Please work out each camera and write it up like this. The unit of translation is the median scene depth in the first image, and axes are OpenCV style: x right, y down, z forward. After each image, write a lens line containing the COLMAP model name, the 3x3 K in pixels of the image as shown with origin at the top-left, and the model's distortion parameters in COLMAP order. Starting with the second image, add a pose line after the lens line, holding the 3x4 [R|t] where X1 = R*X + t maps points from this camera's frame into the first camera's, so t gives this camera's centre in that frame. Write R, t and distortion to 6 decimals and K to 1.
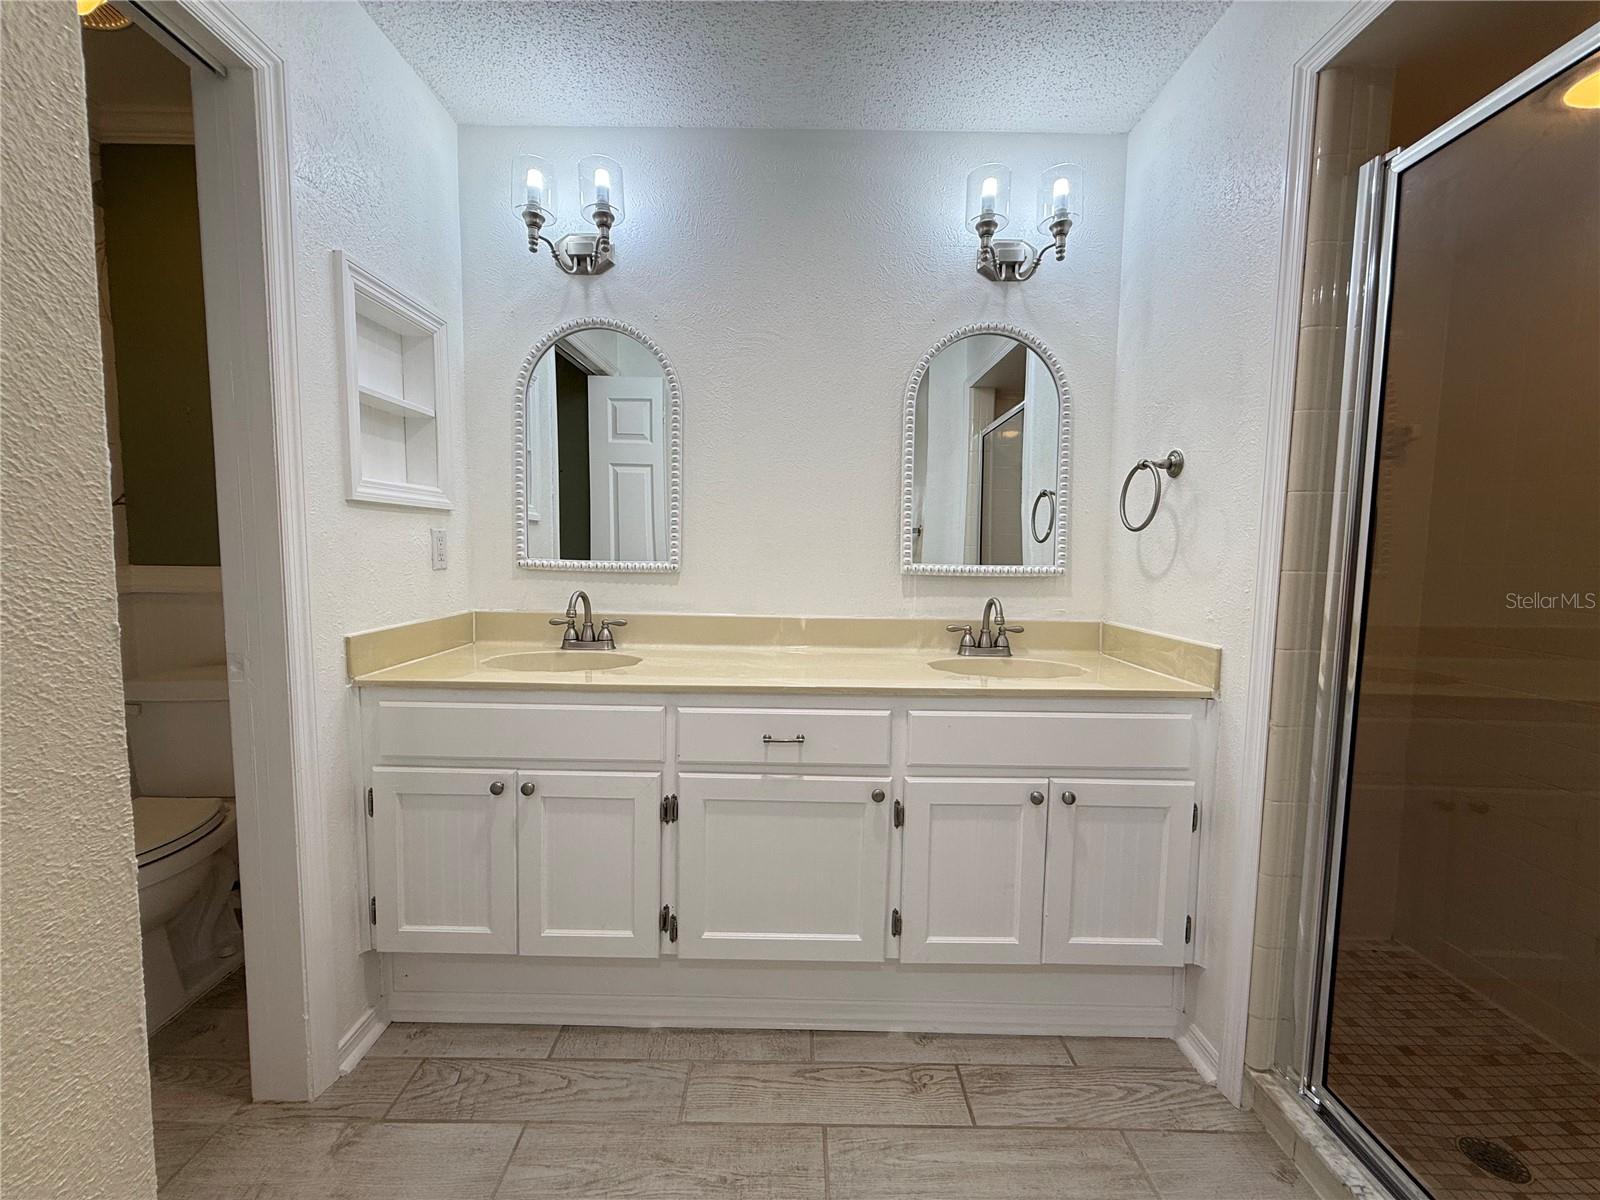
lens RADIAL K [[640.7, 0, 797.8], [0, 640.7, 600.9], [0, 0, 1]] dist [0.000737, -0.000043]
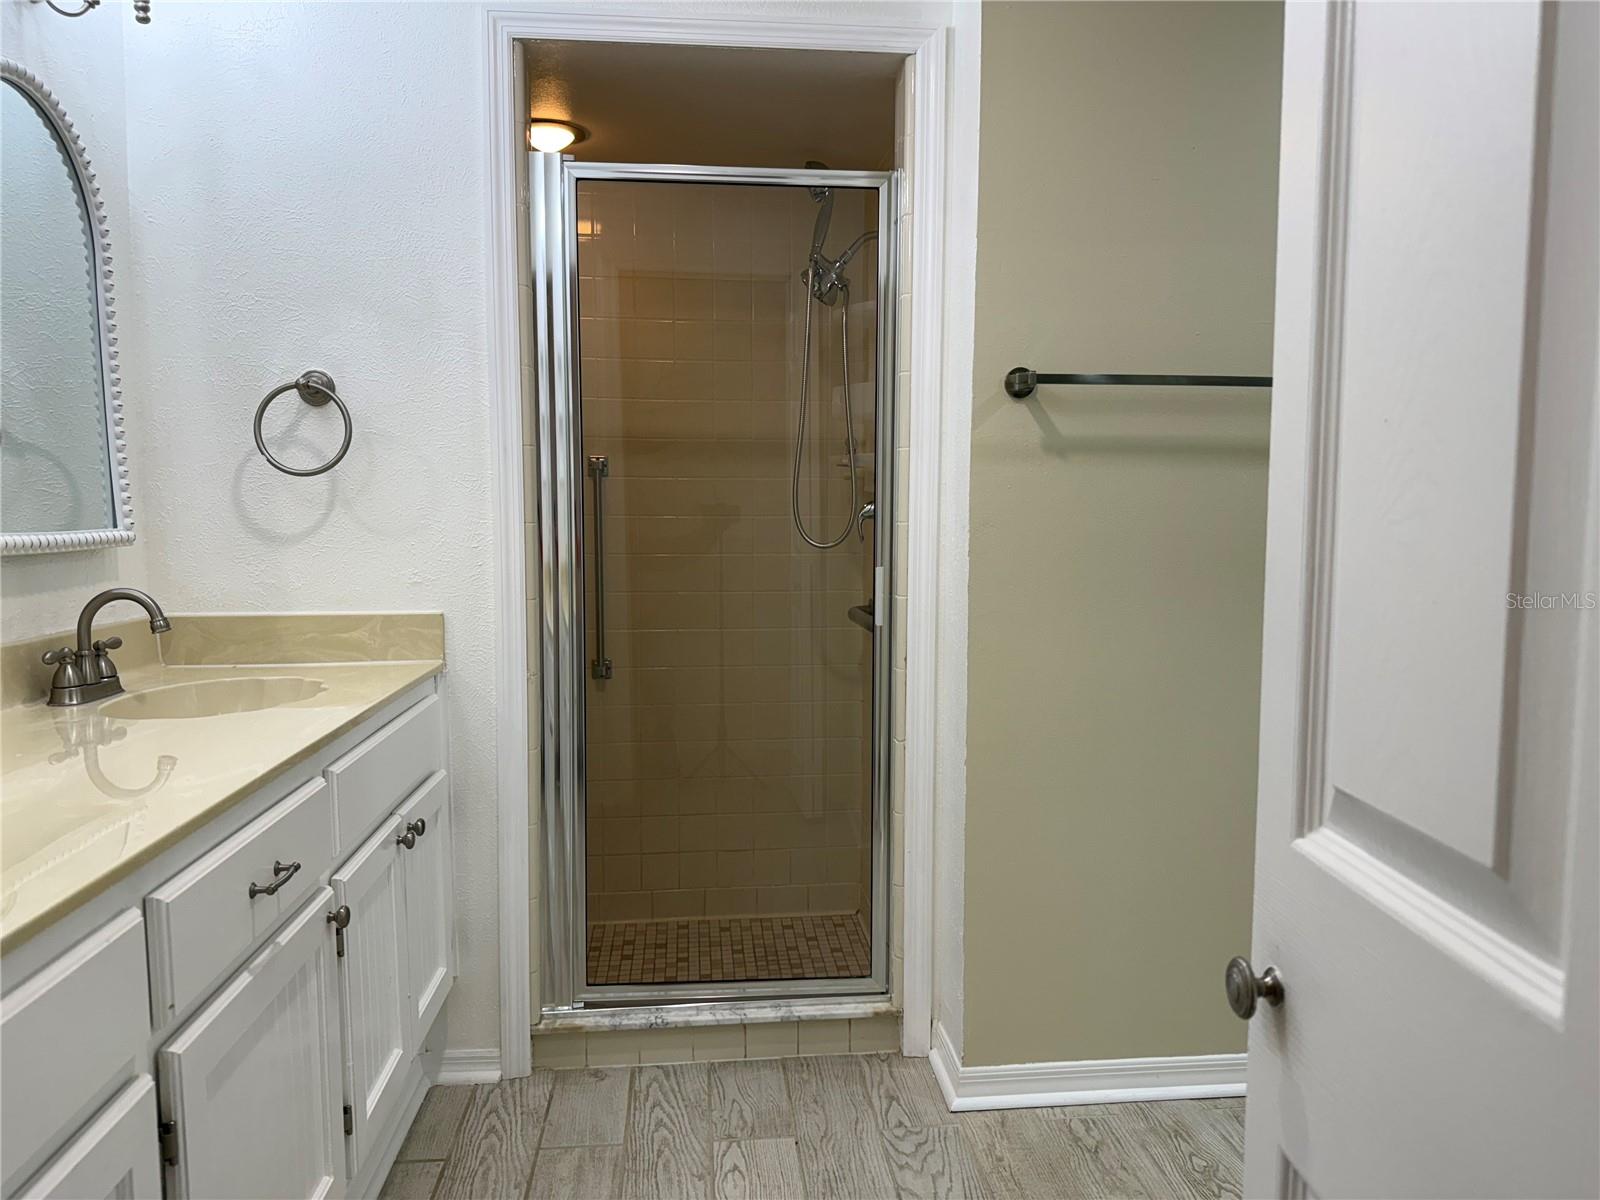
lens RADIAL K [[1126.4, 0, 804.6], [0, 1126.4, 604.8], [0, 0, 1]] dist [-0.004646, -0.002804]
pose [[-0.090882, -0.098681, 0.990960, -0.944019], [0.074883, 0.991584, 0.105611, -0.064881], [-0.993042, 0.083804, -0.082728, 0.645706]]
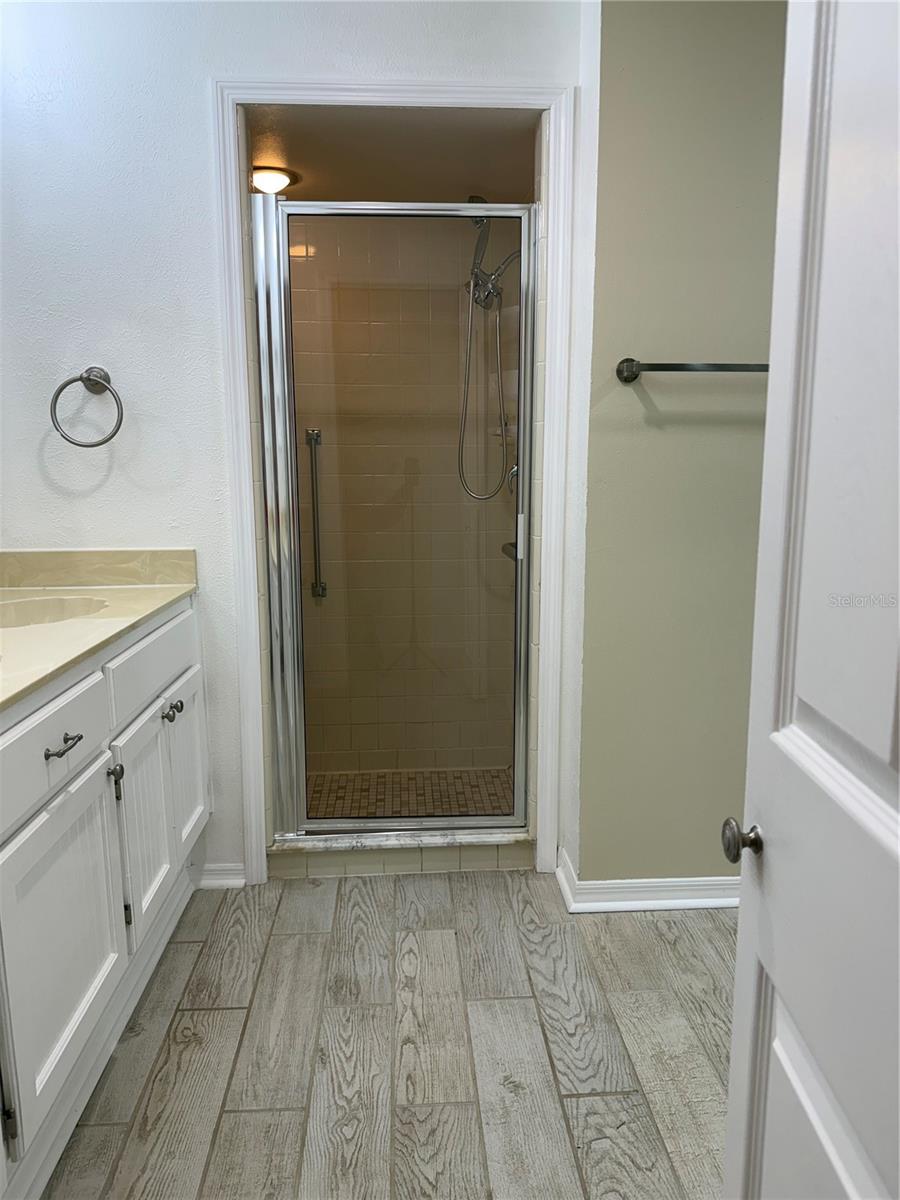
lens RADIAL K [[841.5, 0, 450.0], [0, 841.5, 600.0], [0, 0, 1]] dist [0.009716, -0.005274]
pose [[-0.050708, -0.172710, 0.983667, -0.945613], [0.081958, 0.980892, 0.176448, -0.071819], [-0.995345, 0.089567, -0.035584, 0.603956]]
